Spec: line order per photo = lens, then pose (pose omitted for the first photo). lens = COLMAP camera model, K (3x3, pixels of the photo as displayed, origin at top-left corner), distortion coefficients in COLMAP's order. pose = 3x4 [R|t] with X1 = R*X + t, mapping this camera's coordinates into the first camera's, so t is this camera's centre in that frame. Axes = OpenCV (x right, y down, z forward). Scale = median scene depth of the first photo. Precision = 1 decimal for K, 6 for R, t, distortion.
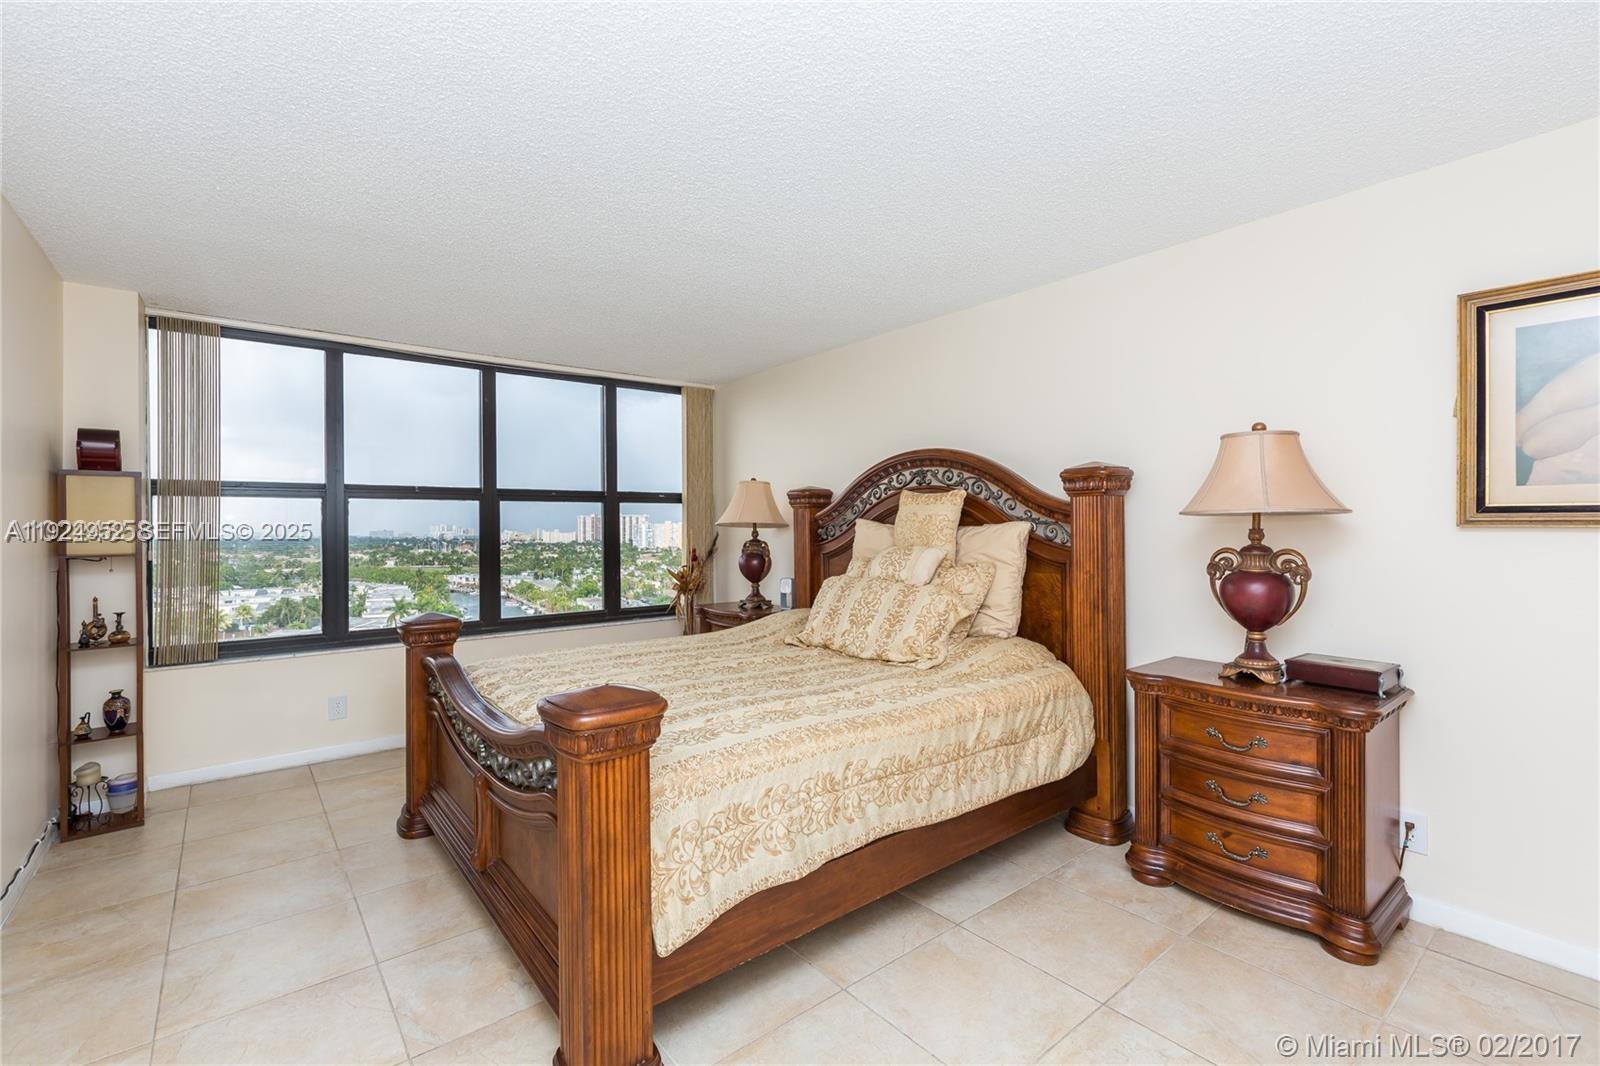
lens RADIAL K [[714.5, 0, 818.4], [0, 714.5, 527.1], [0, 0, 1]] dist [-0.000887, 0.000295]
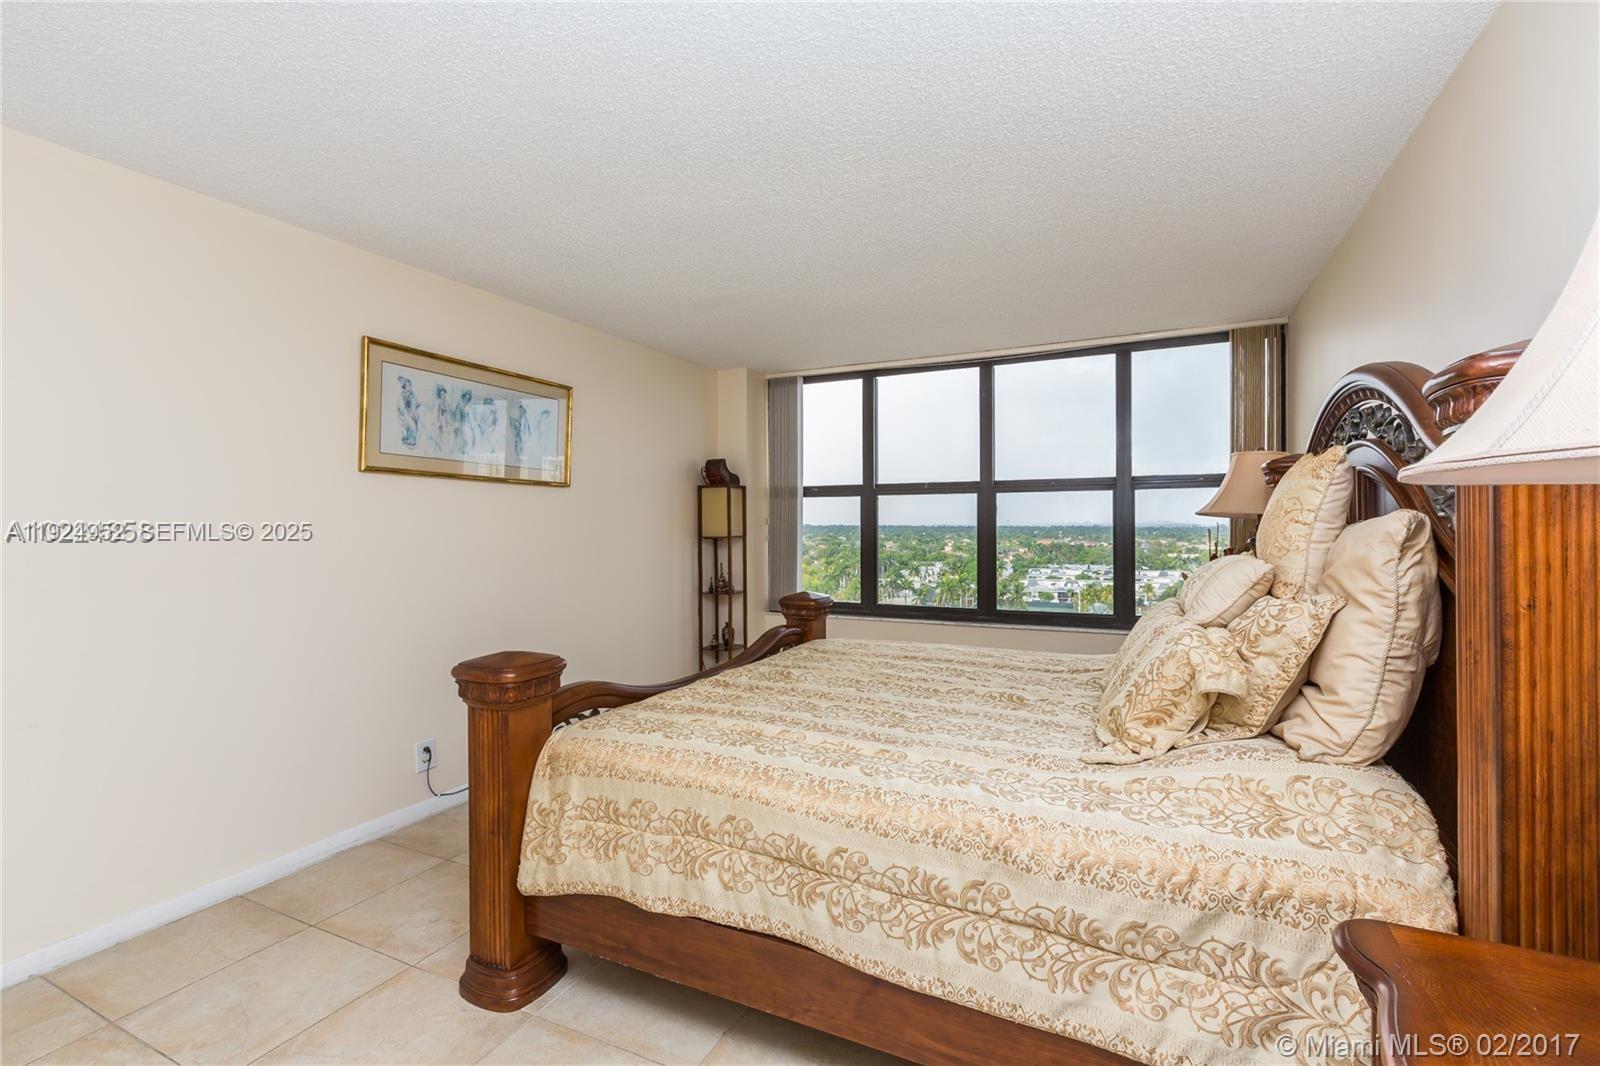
lens RADIAL K [[714.5, 0, 791.4], [0, 714.5, 531.6], [0, 0, 1]] dist [-0.000887, 0.000295]
pose [[0.407100, 0.016386, -0.913237, 0.438312], [0.004060, 0.999797, 0.019749, -0.004028], [0.913375, -0.011748, 0.406951, 0.402292]]
